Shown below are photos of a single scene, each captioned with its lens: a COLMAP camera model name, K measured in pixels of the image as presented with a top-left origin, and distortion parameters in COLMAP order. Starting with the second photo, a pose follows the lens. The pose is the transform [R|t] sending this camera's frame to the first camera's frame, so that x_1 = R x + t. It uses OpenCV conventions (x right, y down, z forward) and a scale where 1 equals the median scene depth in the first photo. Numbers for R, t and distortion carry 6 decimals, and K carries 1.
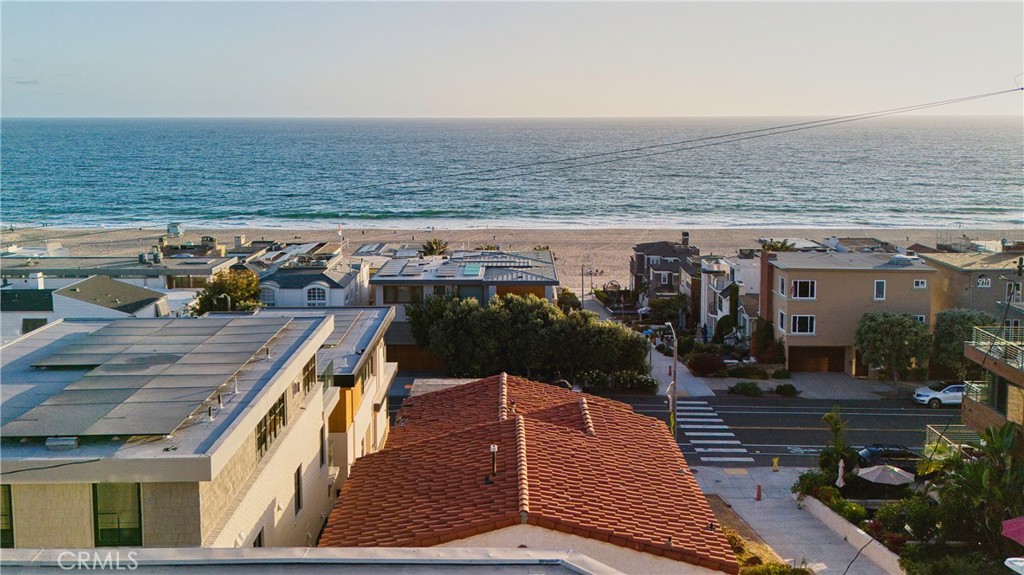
lens RADIAL K [[899.6, 0, 524.3], [0, 899.6, 193.8], [0, 0, 1]] dist [0.062997, -0.050488]
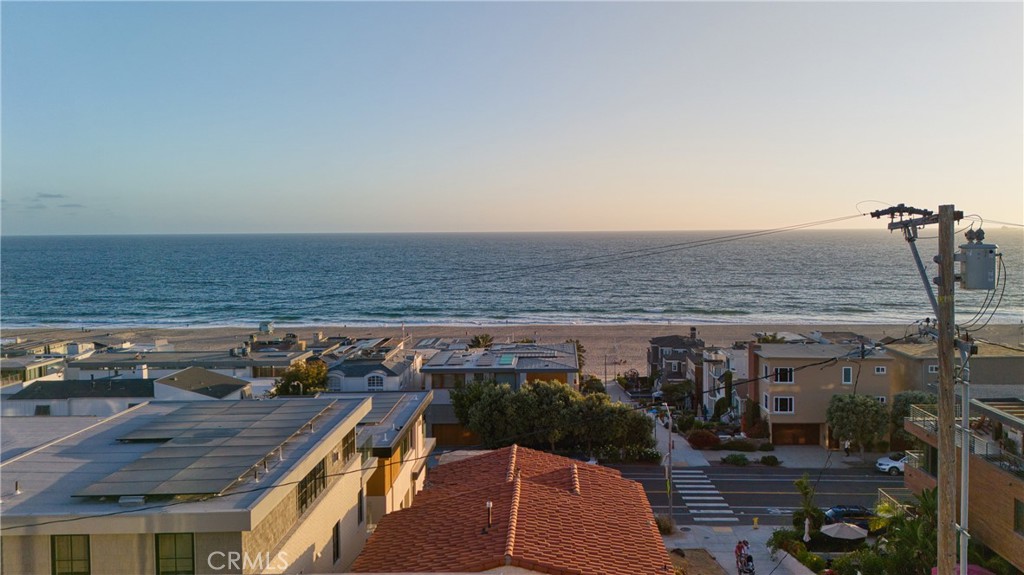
lens RADIAL K [[758.8, 0, 565.2], [0, 758.8, 253.4], [0, 0, 1]] dist [0.064088, -0.053692]
pose [[0.999987, -0.004980, 0.000934, 0.020290], [0.005025, 0.998438, -0.055648, -0.000058], [-0.000656, 0.055652, 0.998450, -0.015685]]
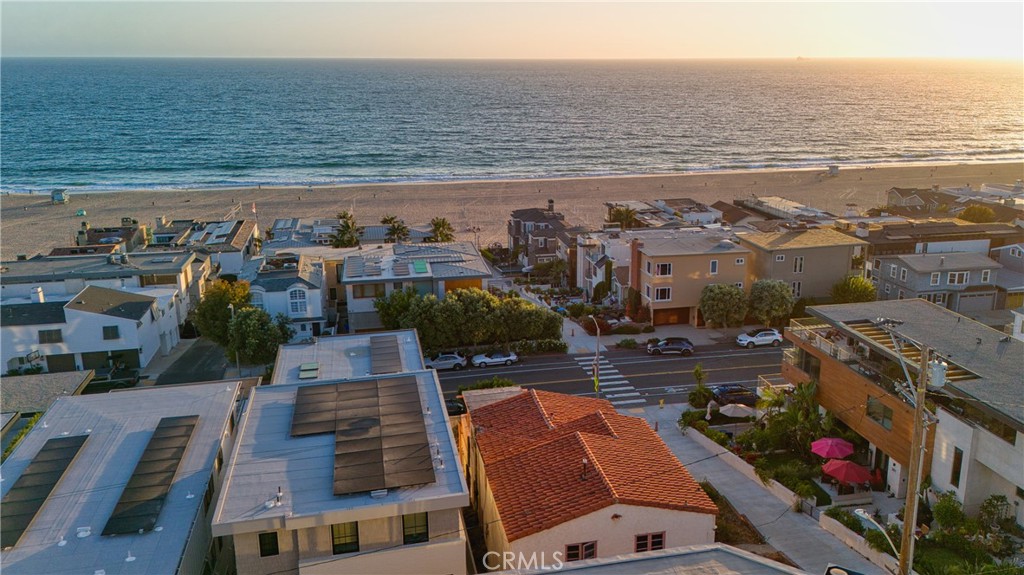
lens RADIAL K [[786.3, 0, 561.3], [0, 786.3, 248.1], [0, 0, 1]] dist [0.081880, -0.073715]
pose [[0.972822, -0.048829, 0.226348, -0.122873], [0.015303, 0.988933, 0.147570, -0.111446], [-0.231049, -0.140096, 0.962803, -0.137188]]
